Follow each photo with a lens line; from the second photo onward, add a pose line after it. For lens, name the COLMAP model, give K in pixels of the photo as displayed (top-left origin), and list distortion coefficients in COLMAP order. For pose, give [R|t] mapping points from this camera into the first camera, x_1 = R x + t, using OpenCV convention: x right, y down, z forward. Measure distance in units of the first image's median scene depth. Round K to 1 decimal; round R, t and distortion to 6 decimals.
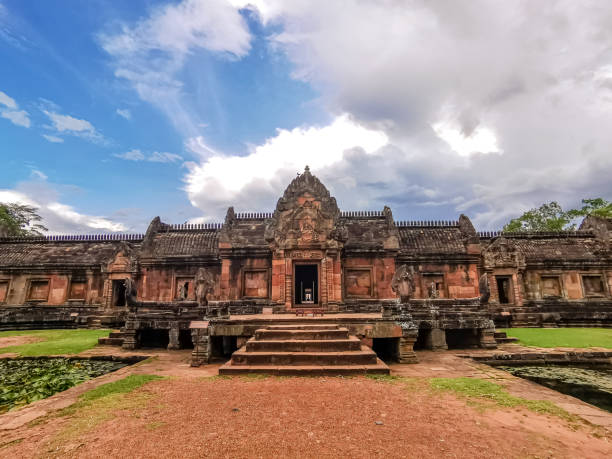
lens RADIAL K [[371.2, 0, 289.6], [0, 371.2, 231.3], [0, 0, 1]] dist [-0.022406, -0.000793]
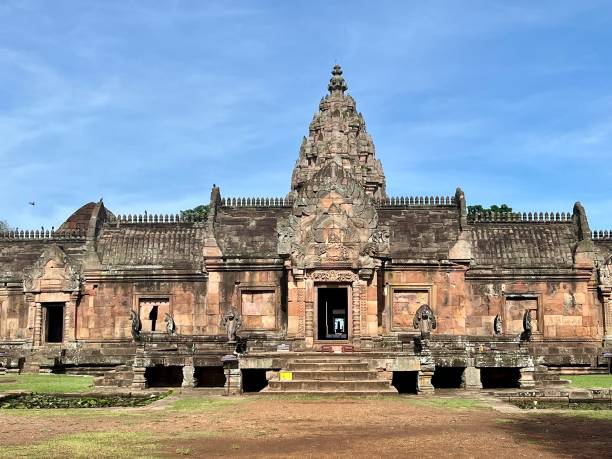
lens RADIAL K [[921.7, 0, 293.5], [0, 921.7, 230.0], [0, 0, 1]] dist [0.150573, -0.606587]
pose [[0.999989, 0.004627, -0.000785, -0.026361], [-0.004552, 0.996959, 0.077795, -0.134594], [0.001143, -0.077791, 0.996969, -0.675766]]
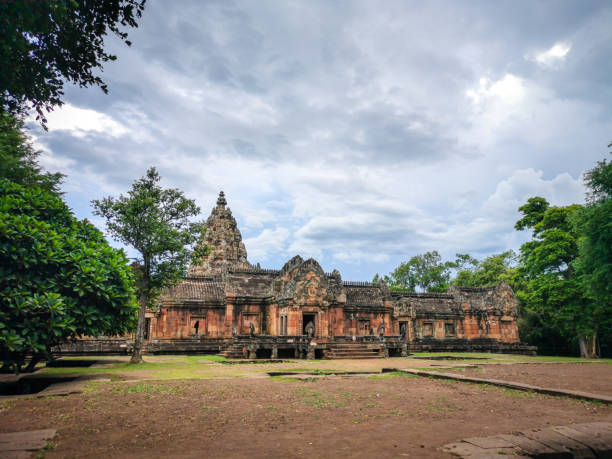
lens RADIAL K [[569.1, 0, 353.2], [0, 569.1, 228.2], [0, 0, 1]] dist [0.002349, -0.004501]
pose [[0.883306, 0.097346, 0.458579, -0.769193], [-0.094114, 0.995111, -0.029960, -0.185635], [-0.459253, -0.016695, 0.888149, -1.065725]]
